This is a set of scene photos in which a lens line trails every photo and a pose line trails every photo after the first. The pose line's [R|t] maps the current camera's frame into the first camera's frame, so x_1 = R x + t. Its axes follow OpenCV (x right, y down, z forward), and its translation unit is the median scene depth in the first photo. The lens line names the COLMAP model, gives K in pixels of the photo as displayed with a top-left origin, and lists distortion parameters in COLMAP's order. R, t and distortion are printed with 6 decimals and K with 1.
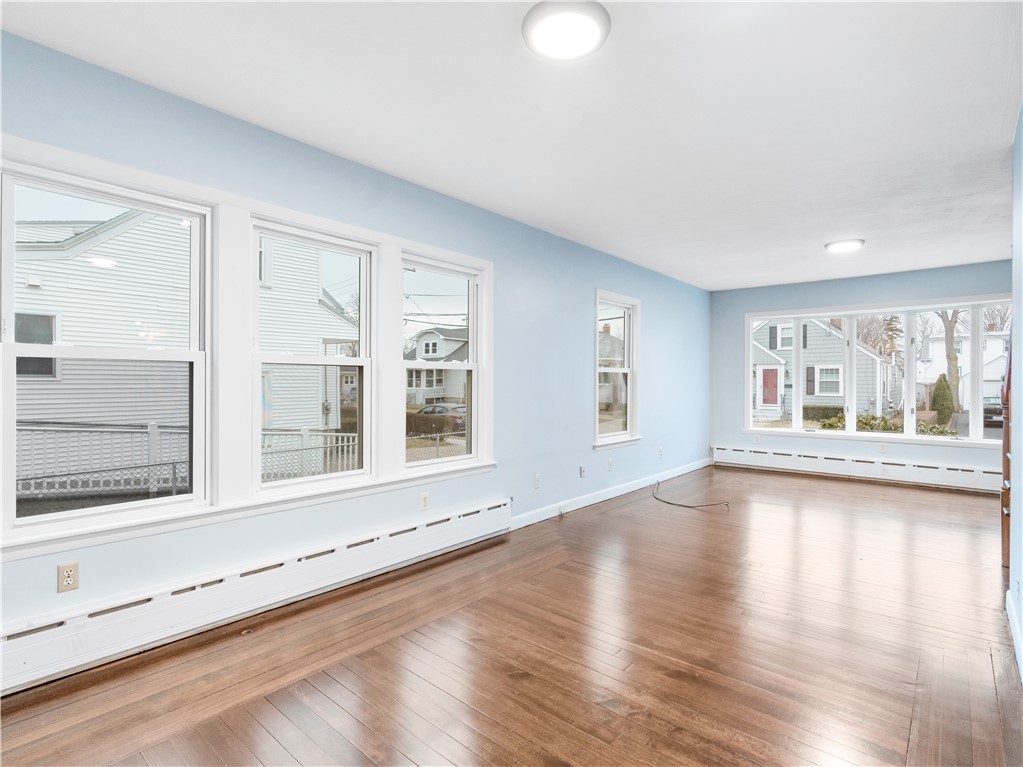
lens RADIAL K [[522.7, 0, 511.5], [0, 522.7, 383.5], [0, 0, 1]] dist [-0.012688, 0.000393]
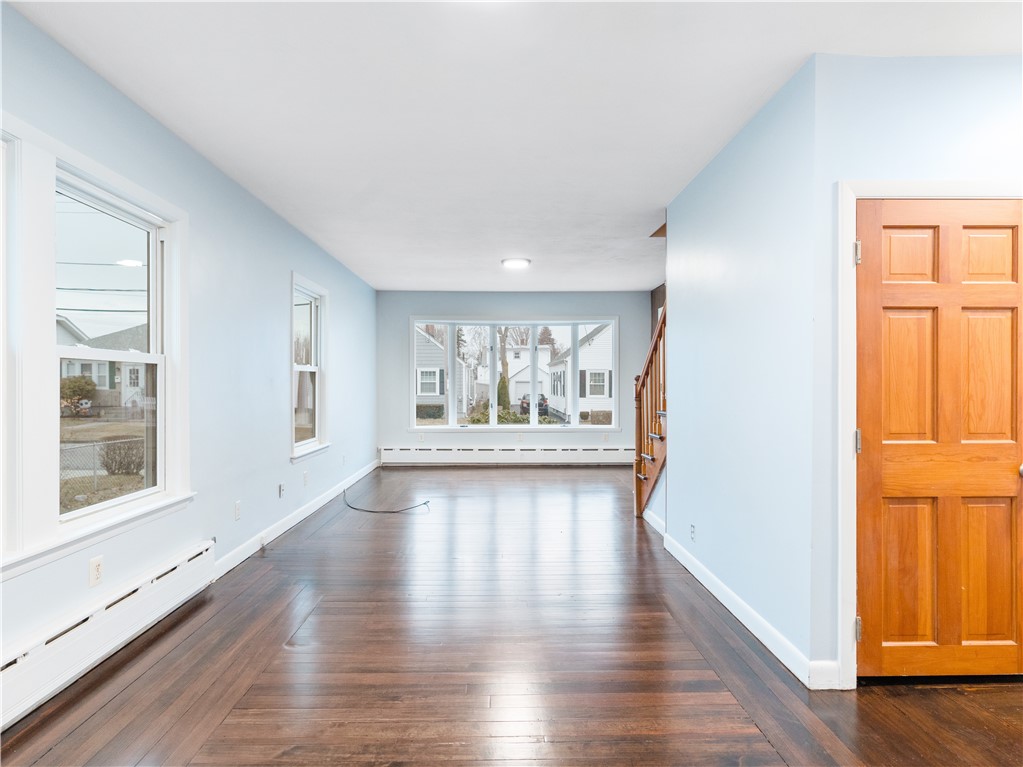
lens RADIAL K [[531.2, 0, 509.4], [0, 531.2, 381.7], [0, 0, 1]] dist [-0.001366, 0.001098]
pose [[0.740740, 0.000562, 0.671791, -0.136346], [0.003310, 0.999984, -0.004487, 0.001738], [-0.671783, 0.005547, 0.740727, 0.115621]]
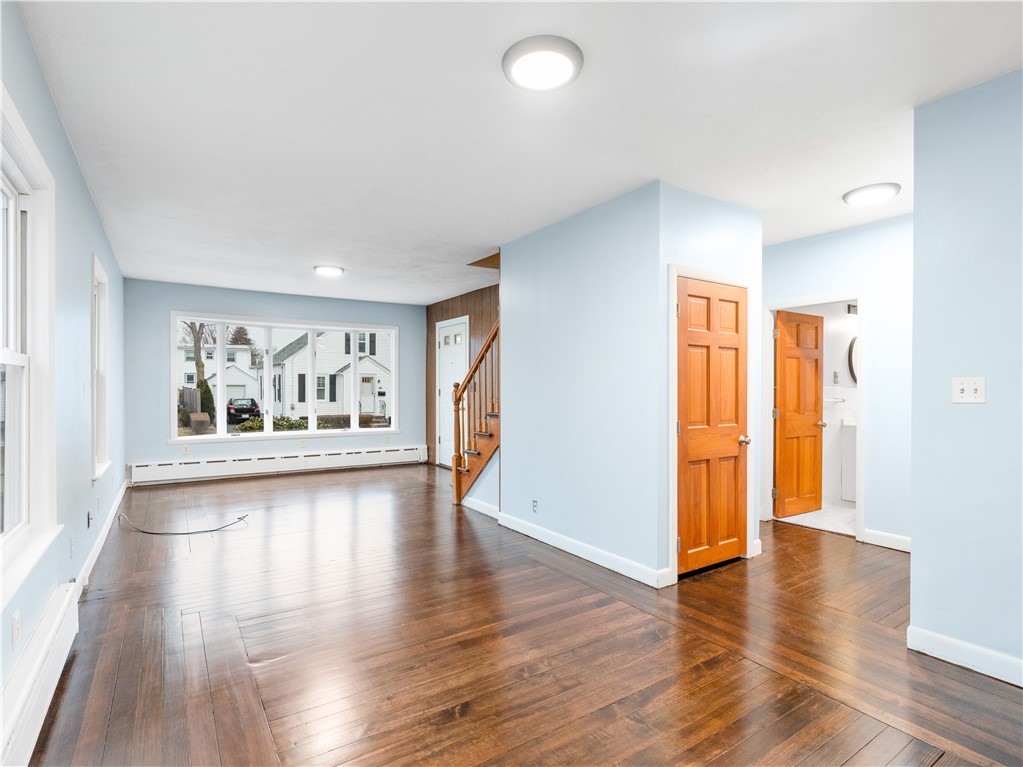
lens RADIAL K [[518.6, 0, 511.5], [0, 518.6, 383.5], [0, 0, 1]] dist [-0.004159, -0.000033]
pose [[0.268970, 0.007235, 0.963121, -0.309736], [0.000490, 0.999971, -0.007648, -0.002447], [-0.963148, 0.002529, 0.268959, 0.246530]]
